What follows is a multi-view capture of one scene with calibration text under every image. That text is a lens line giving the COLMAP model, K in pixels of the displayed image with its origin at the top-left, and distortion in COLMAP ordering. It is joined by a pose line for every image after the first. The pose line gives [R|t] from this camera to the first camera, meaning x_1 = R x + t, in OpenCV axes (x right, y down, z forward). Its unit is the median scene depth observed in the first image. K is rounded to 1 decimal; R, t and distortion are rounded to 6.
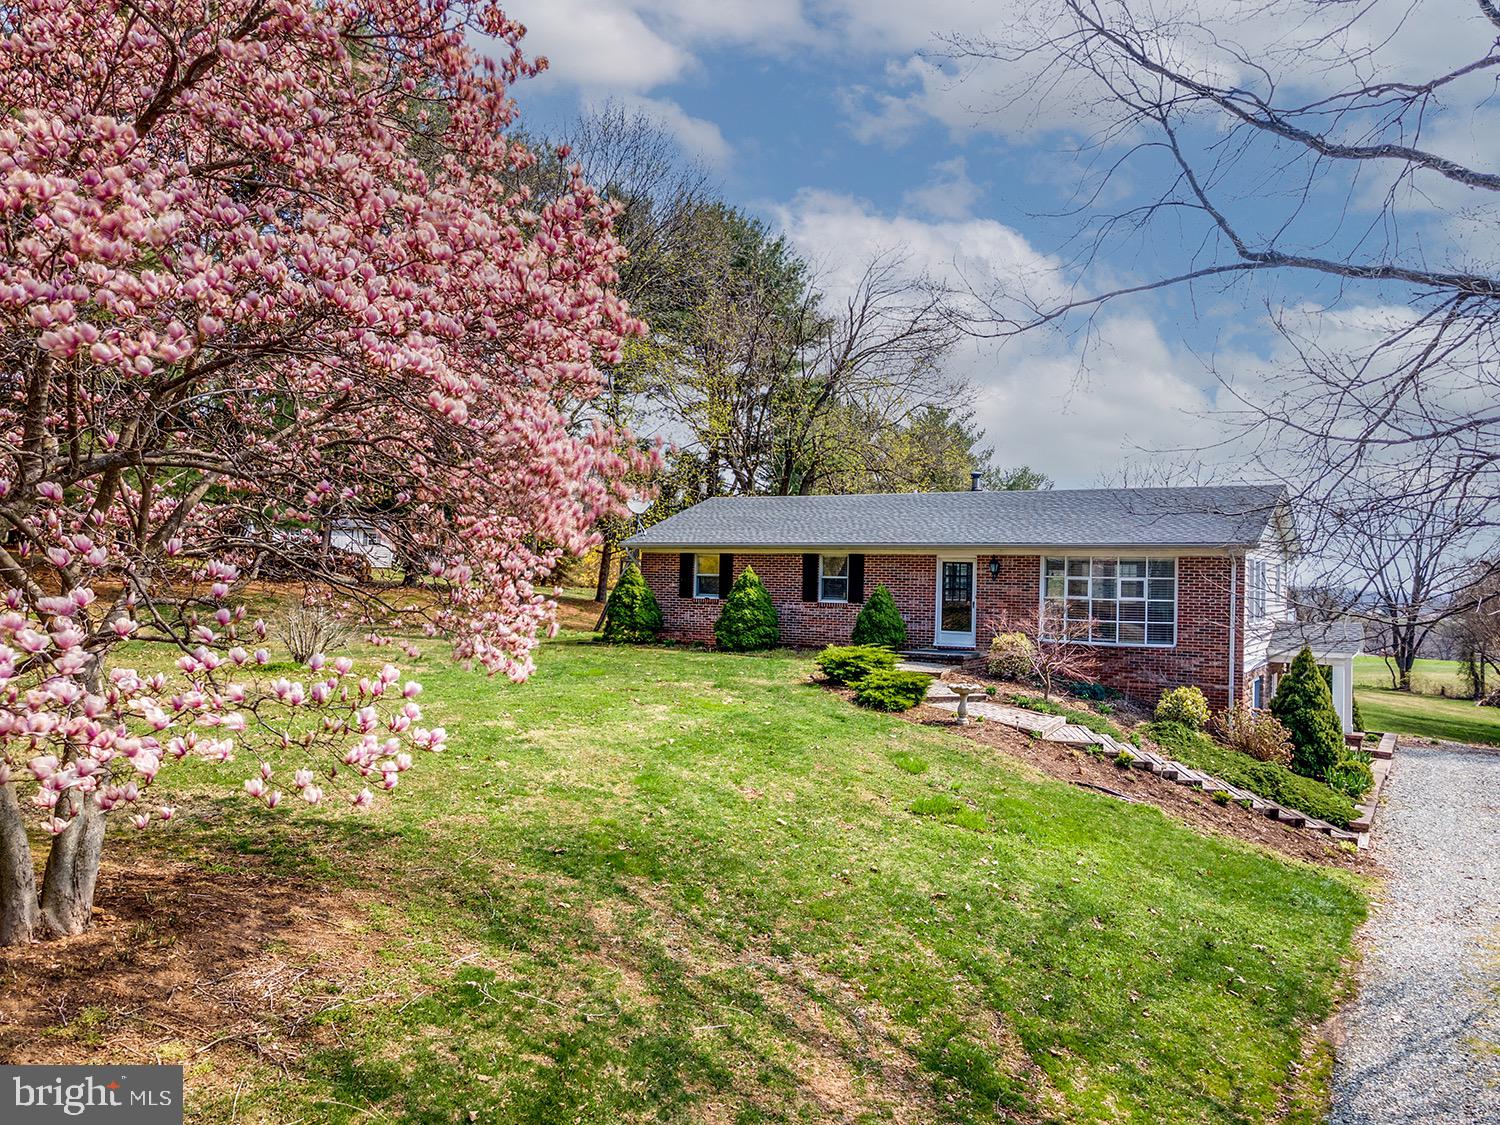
lens RADIAL K [[1107.8, 0, 750.0], [0, 1107.8, 562.5], [0, 0, 1]] dist [0.030808, 0.002248]
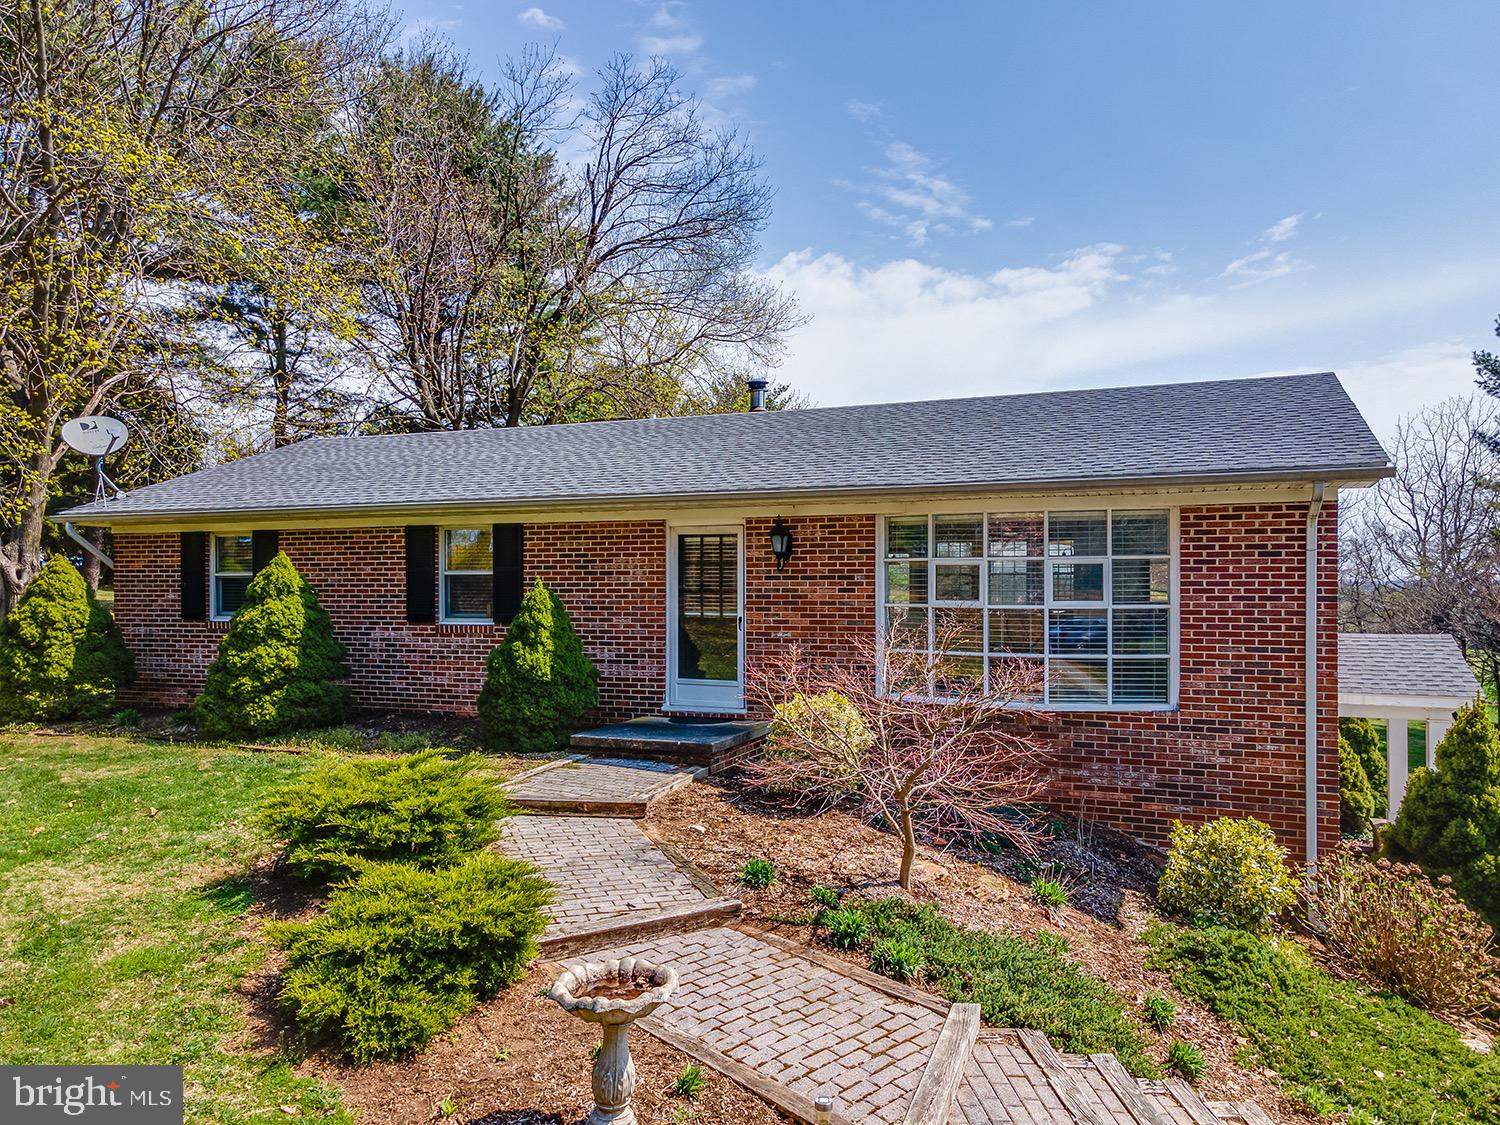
lens RADIAL K [[1107.8, 0, 750.0], [0, 1107.8, 562.5], [0, 0, 1]] dist [0.030808, 0.002248]
pose [[0.987631, -0.021430, 0.155324, 0.132661], [0.021404, 0.999769, 0.001844, 0.011257], [-0.155327, 0.001503, 0.987862, 0.531931]]
